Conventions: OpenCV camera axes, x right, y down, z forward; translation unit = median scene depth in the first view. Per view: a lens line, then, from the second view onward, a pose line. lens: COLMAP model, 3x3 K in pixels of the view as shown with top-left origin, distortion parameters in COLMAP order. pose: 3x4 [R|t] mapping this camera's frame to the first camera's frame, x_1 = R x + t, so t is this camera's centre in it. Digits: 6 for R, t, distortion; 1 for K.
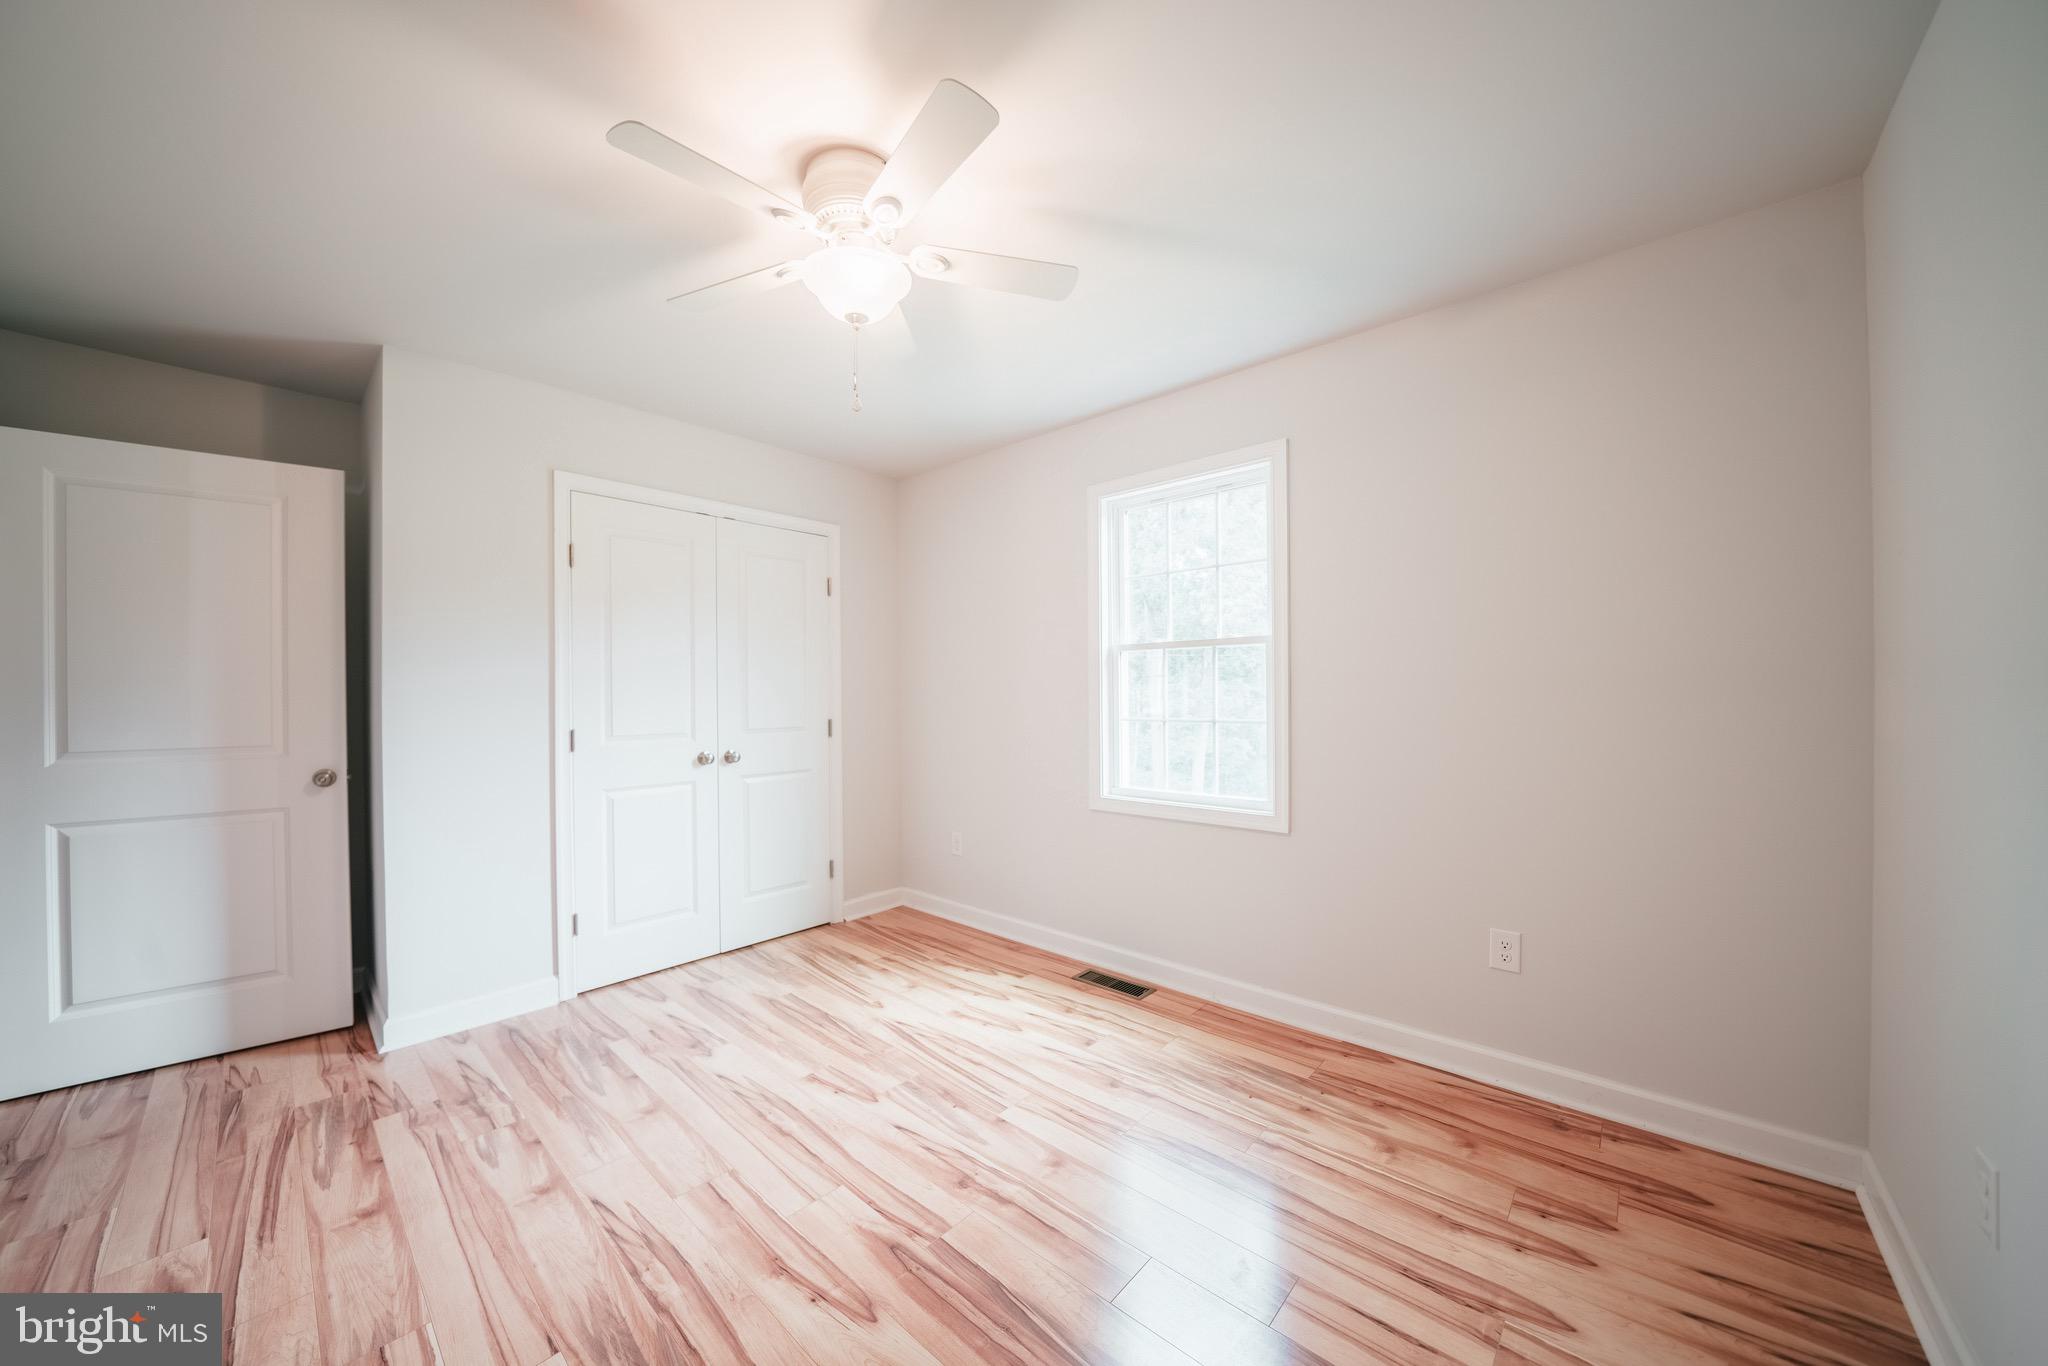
lens RADIAL K [[713.6, 0, 984.8], [0, 713.6, 691.9], [0, 0, 1]] dist [-0.023053, 0.000873]
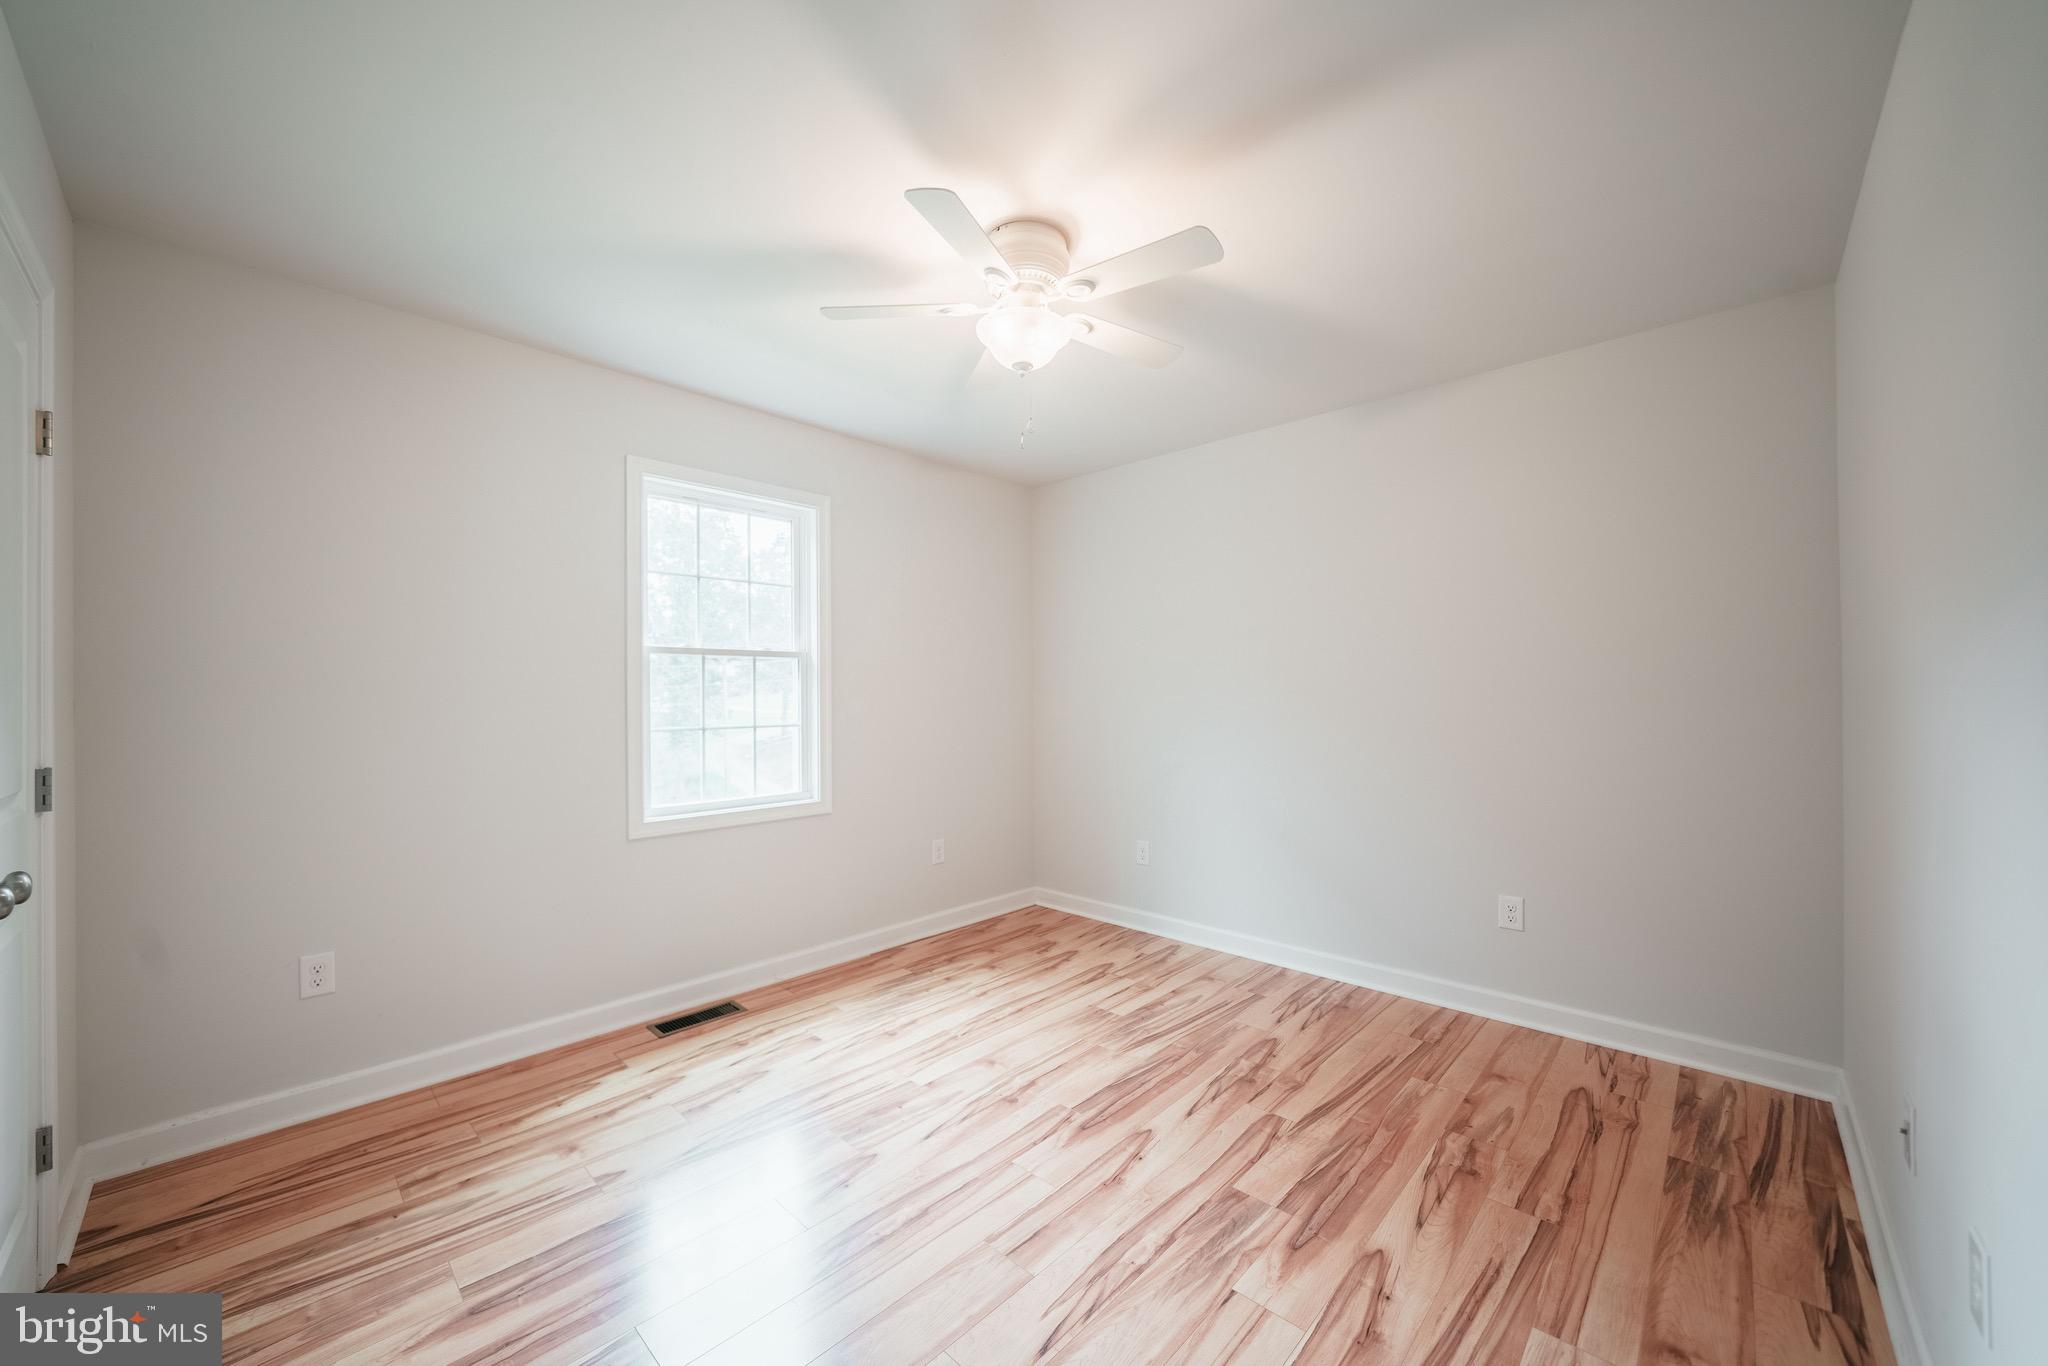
lens RADIAL K [[772.2, 0, 1013.7], [0, 772.2, 685.3], [0, 0, 1]] dist [-0.015106, -0.000060]
pose [[-0.004323, 0.021484, 0.999760, -1.158046], [0.004125, 0.999761, -0.021466, 0.007301], [-0.999982, 0.004031, -0.004411, 0.844093]]
